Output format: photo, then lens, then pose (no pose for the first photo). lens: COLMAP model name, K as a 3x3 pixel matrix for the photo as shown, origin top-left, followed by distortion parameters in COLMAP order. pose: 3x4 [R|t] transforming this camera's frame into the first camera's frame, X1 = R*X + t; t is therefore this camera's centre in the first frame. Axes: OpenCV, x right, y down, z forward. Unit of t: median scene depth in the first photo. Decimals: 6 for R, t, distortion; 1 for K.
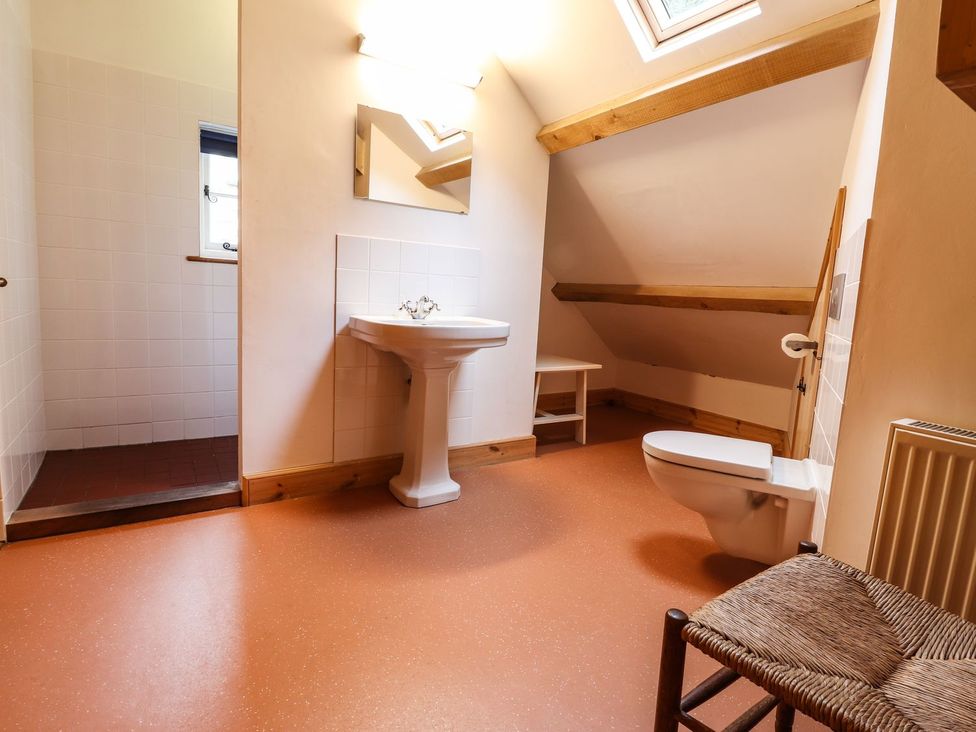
lens RADIAL K [[507.3, 0, 489.9], [0, 507.3, 362.2], [0, 0, 1]] dist [0.000414, -0.014727]
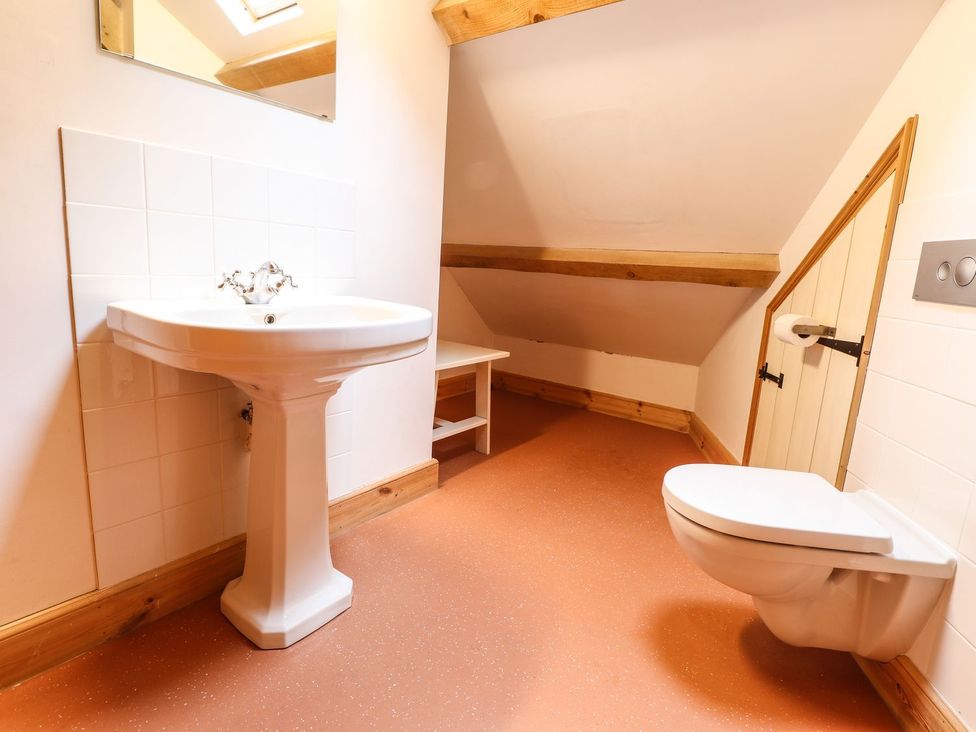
lens RADIAL K [[507.3, 0, 490.8], [0, 507.3, 359.0], [0, 0, 1]] dist [0.000414, -0.014727]
pose [[0.936900, -0.058939, 0.344594, -0.086357], [0.035267, 0.996592, 0.074570, -0.051537], [-0.347814, -0.057711, 0.935785, 0.351582]]
